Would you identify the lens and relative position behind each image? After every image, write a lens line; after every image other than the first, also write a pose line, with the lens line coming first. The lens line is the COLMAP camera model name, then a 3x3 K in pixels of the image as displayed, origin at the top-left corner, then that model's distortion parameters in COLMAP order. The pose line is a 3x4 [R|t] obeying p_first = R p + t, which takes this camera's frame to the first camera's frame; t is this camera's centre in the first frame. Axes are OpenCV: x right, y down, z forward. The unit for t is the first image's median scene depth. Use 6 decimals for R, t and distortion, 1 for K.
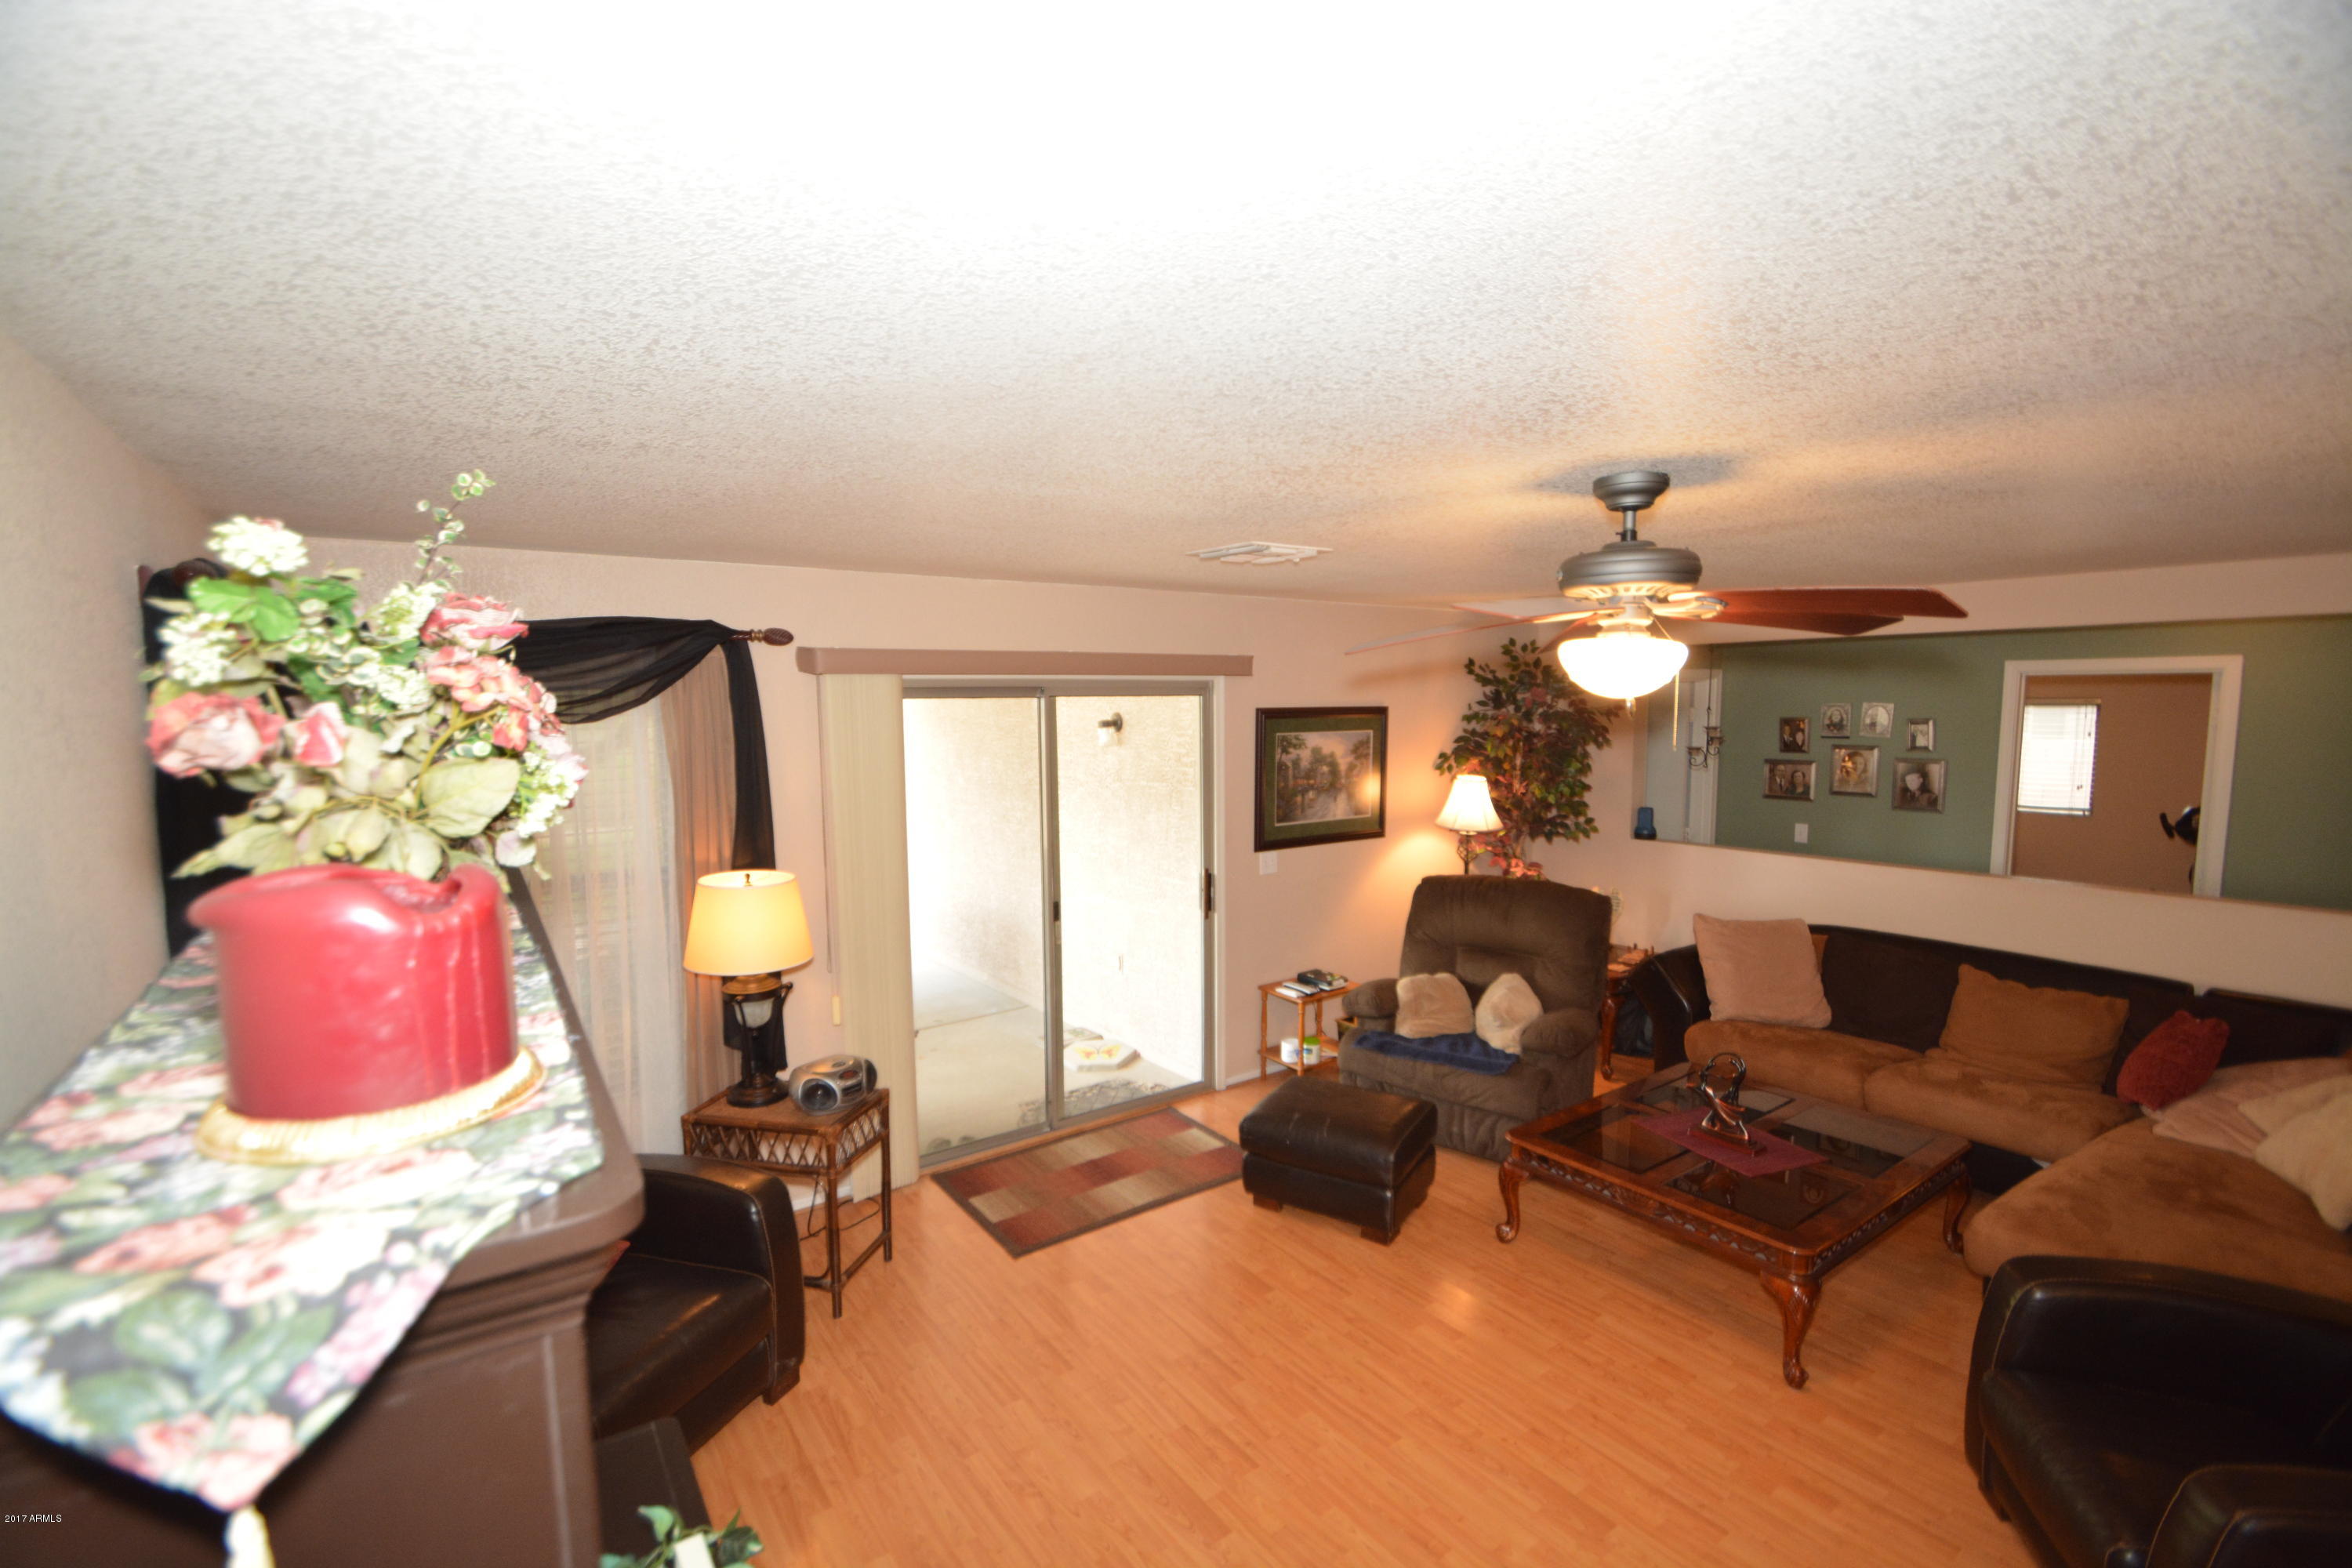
lens RADIAL K [[1026.7, 0, 1150.4], [0, 1026.7, 797.8], [0, 0, 1]] dist [0.015792, -0.016542]
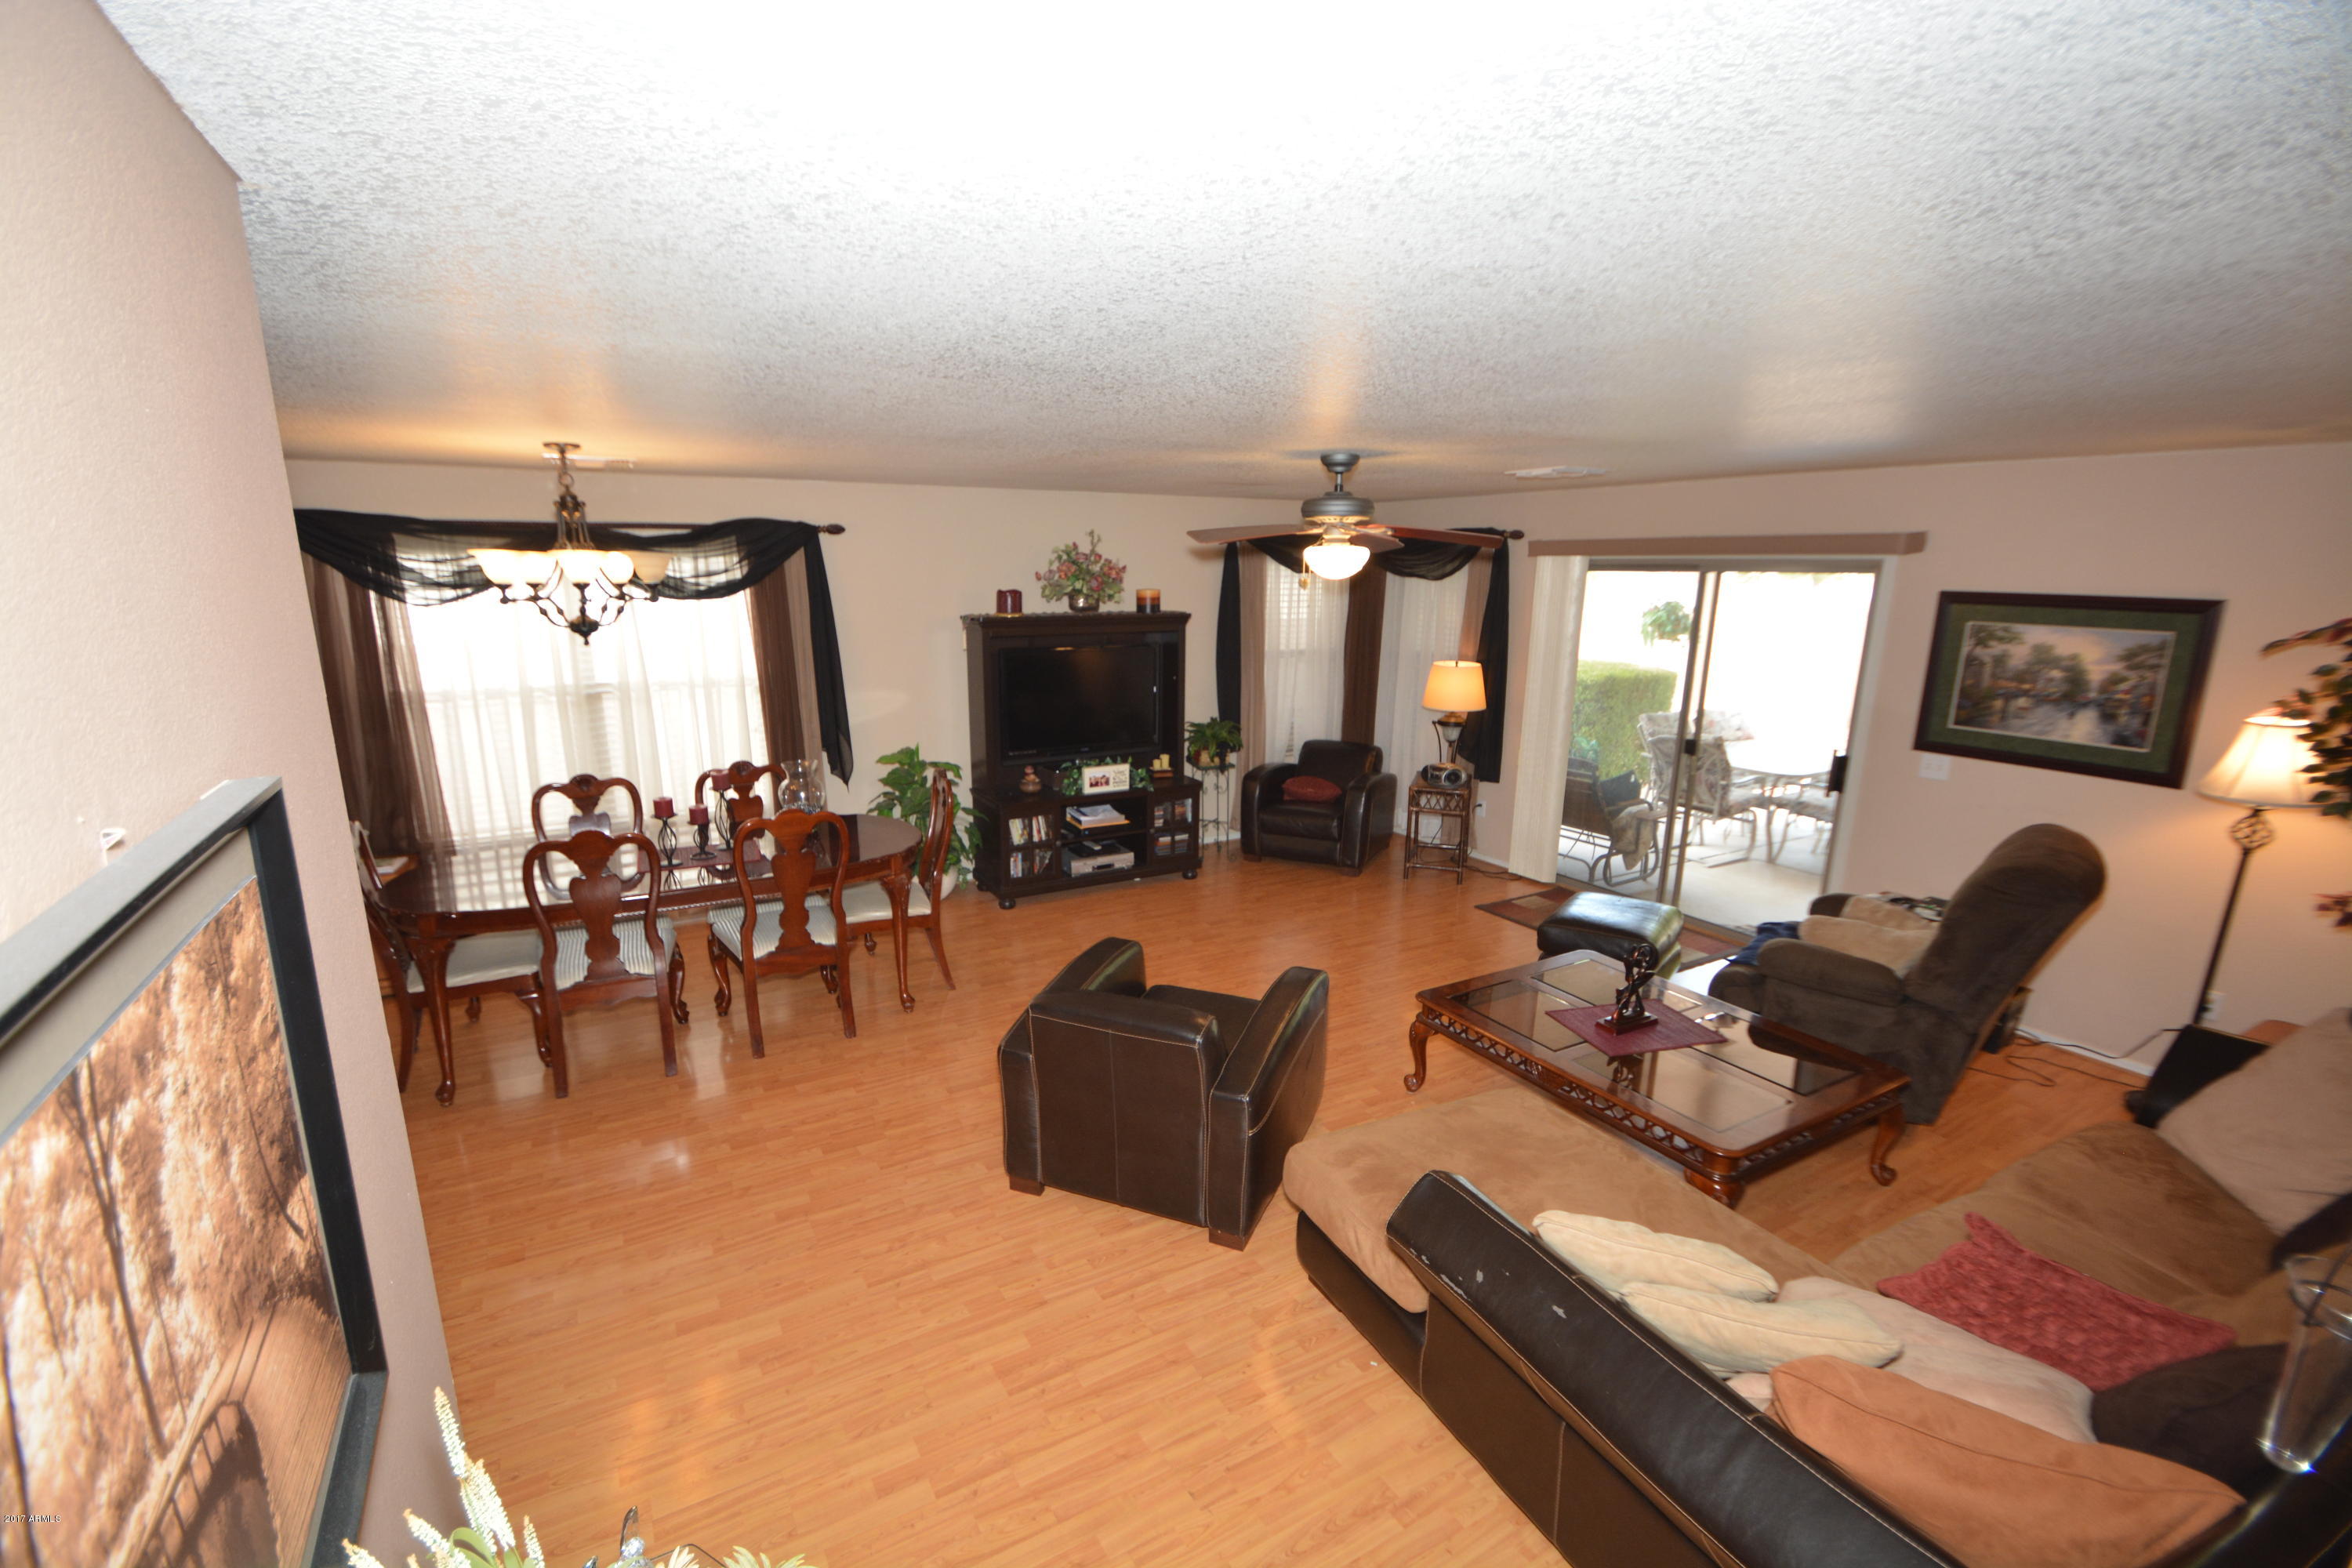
lens RADIAL K [[1026.7, 0, 1153.1], [0, 1026.7, 806.4], [0, 0, 1]] dist [0.015792, -0.016542]
pose [[-0.082958, 0.243234, -0.966414, 1.176648], [-0.098495, 0.963007, 0.250832, -0.069240], [0.991674, 0.115995, -0.055932, 0.420471]]
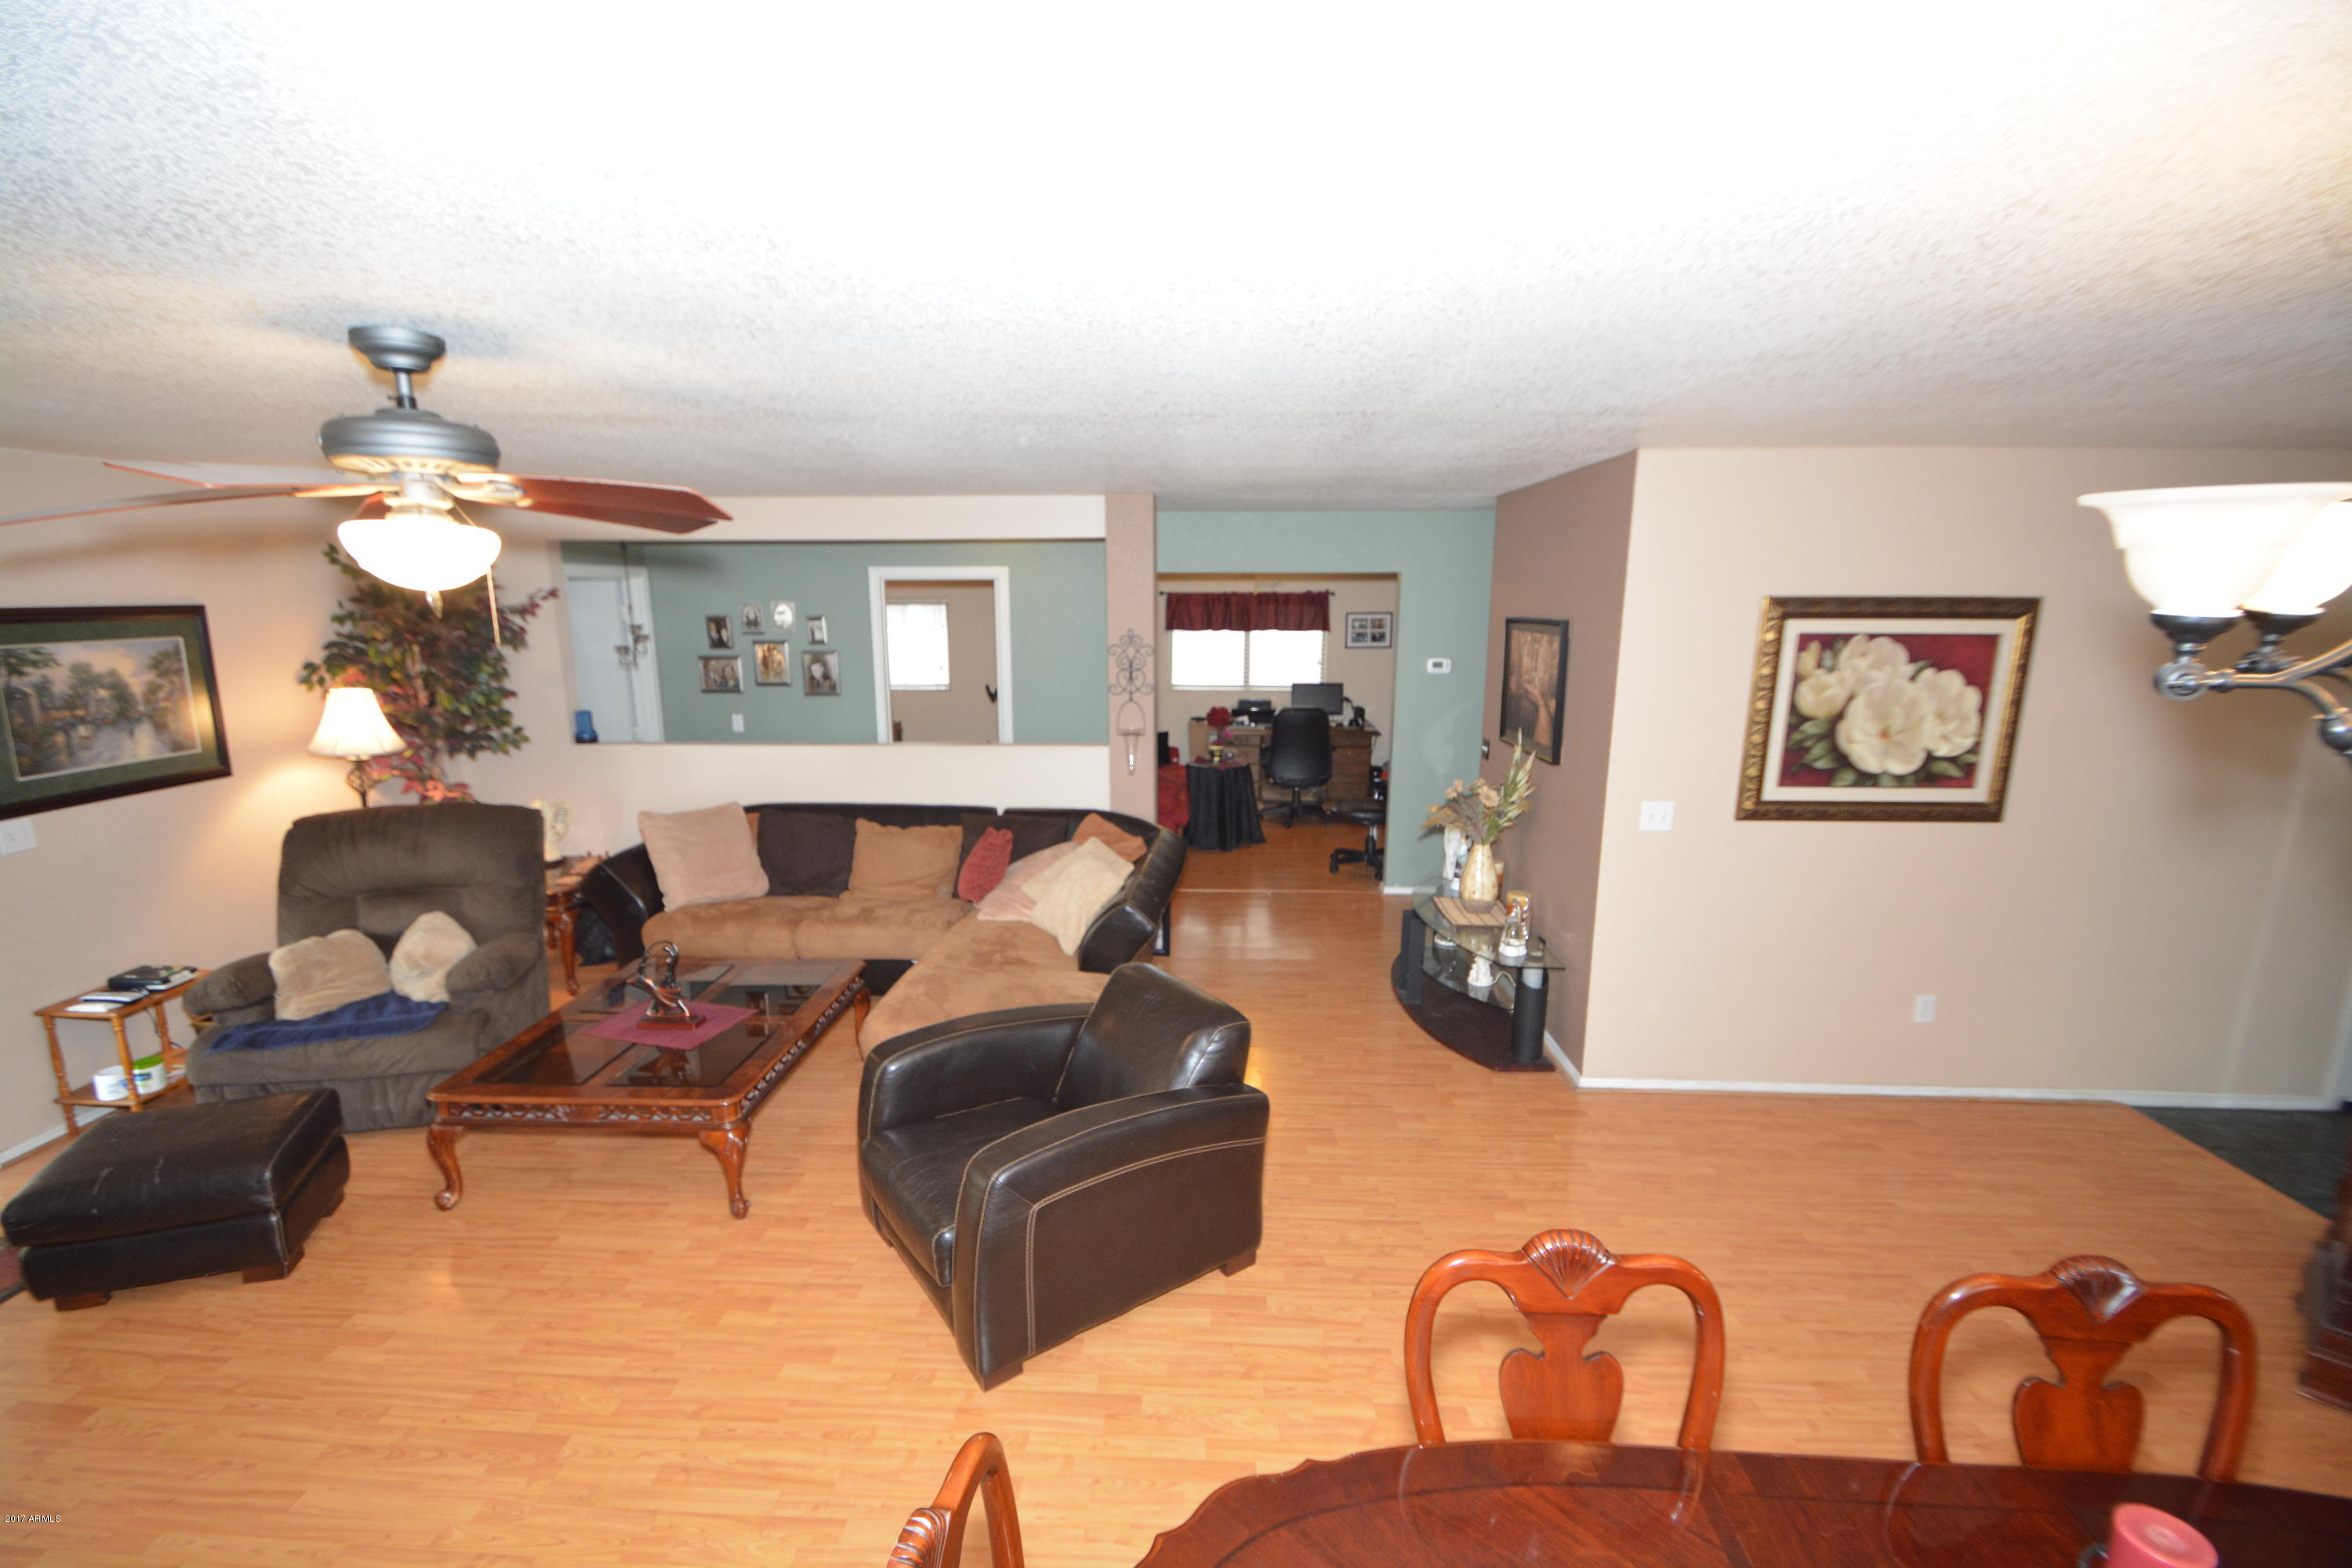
lens RADIAL K [[1026.7, 0, 1153.3], [0, 1026.7, 794.9], [0, 0, 1]] dist [0.015792, -0.016542]
pose [[0.614216, -0.142360, 0.776191, 0.064069], [0.070640, 0.989563, 0.125596, 0.004969], [-0.785970, -0.022312, 0.617862, -0.022823]]
